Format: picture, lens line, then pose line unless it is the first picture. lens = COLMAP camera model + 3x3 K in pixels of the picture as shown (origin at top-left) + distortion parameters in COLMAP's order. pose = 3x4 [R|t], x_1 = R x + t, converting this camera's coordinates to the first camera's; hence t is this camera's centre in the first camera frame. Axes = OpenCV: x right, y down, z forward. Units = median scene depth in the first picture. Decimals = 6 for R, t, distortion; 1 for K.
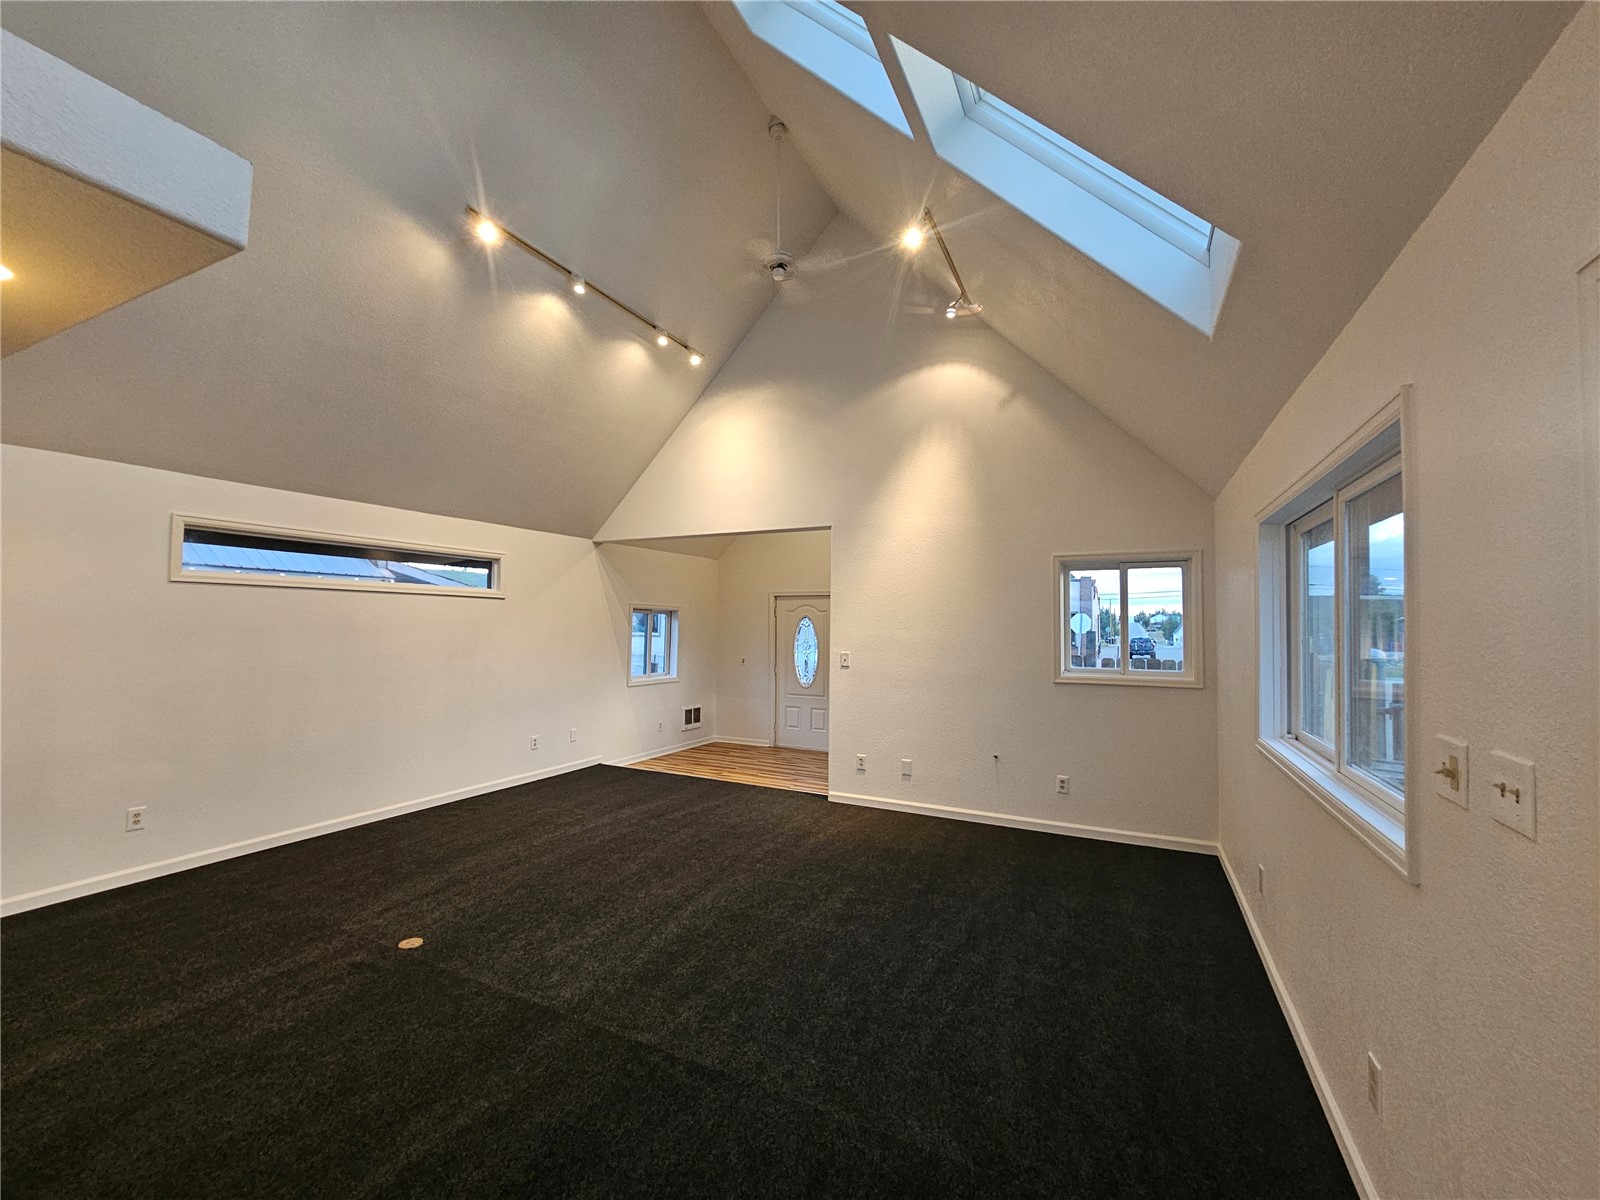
lens RADIAL K [[655.5, 0, 801.1], [0, 655.5, 597.1], [0, 0, 1]] dist [-0.000795, 0.001395]
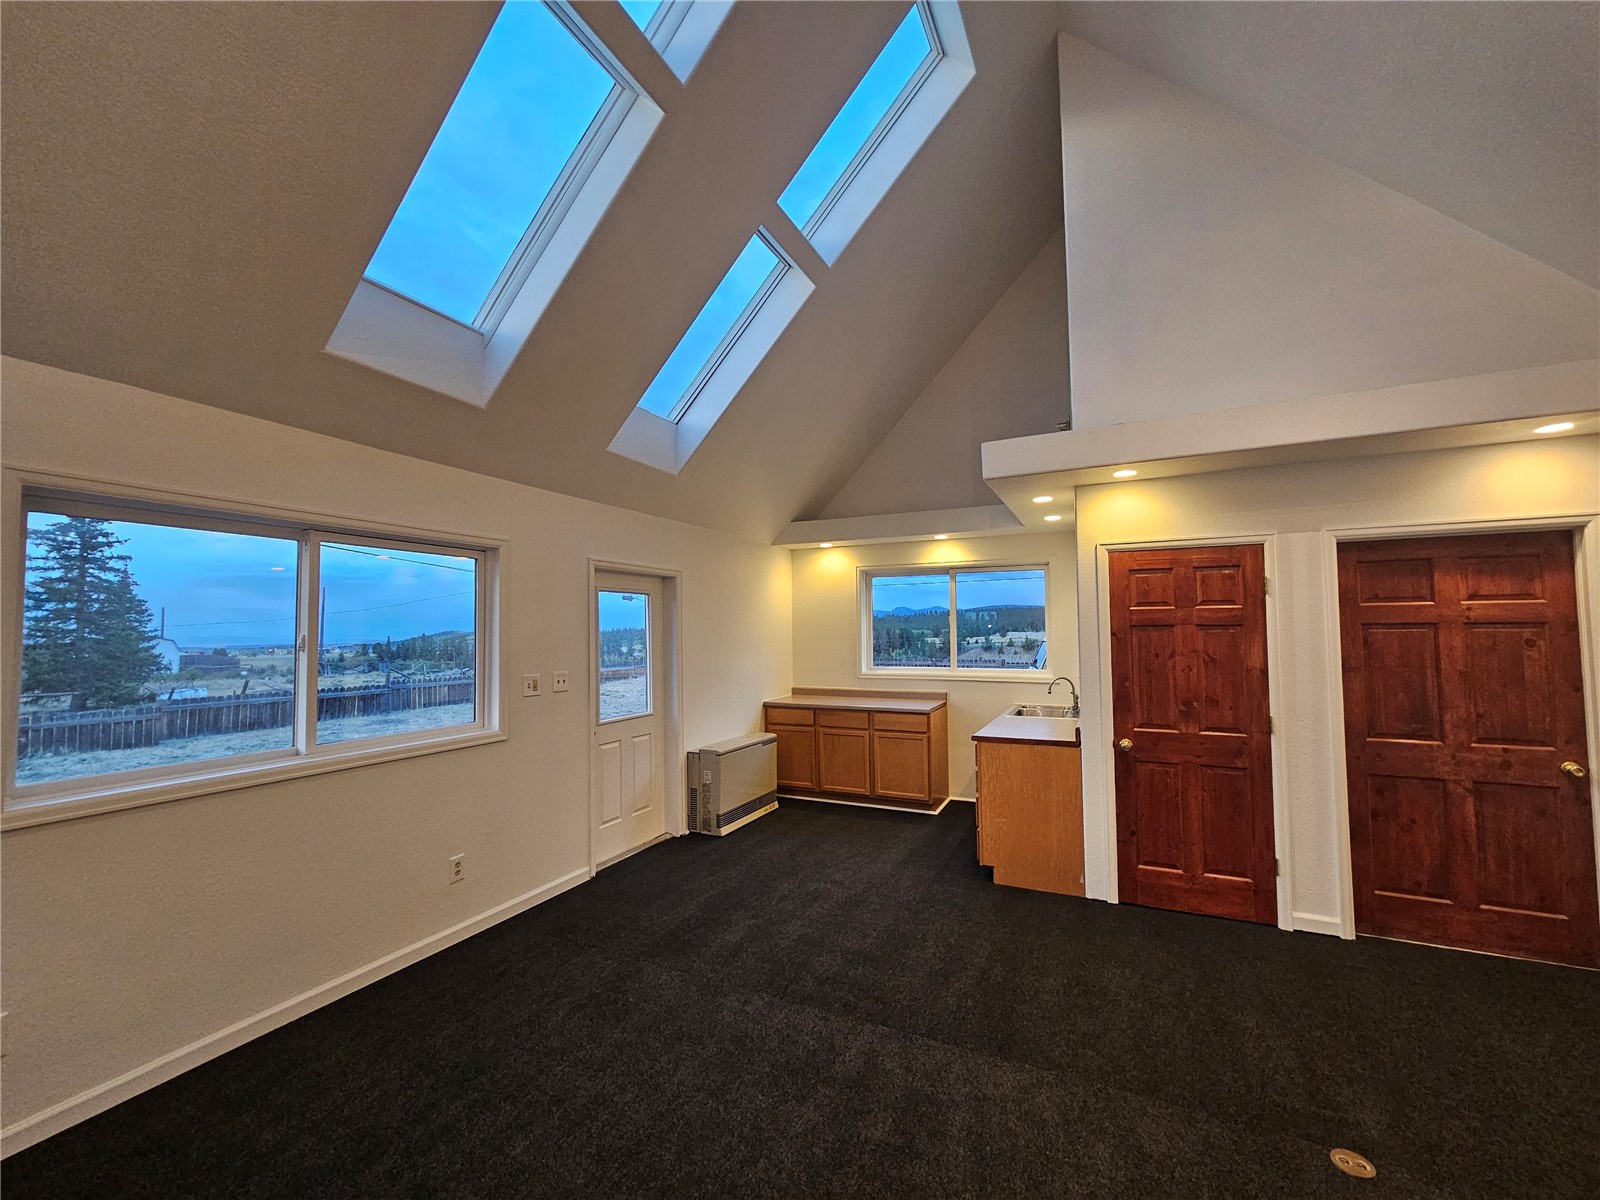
lens RADIAL K [[655.5, 0, 799.9], [0, 655.5, 599.0], [0, 0, 1]] dist [-0.000795, 0.001395]
pose [[-0.999978, -0.001385, -0.006446, -0.047462], [-0.000773, 0.995573, -0.093988, 0.039393], [0.006548, -0.093980, -0.995553, 1.007273]]
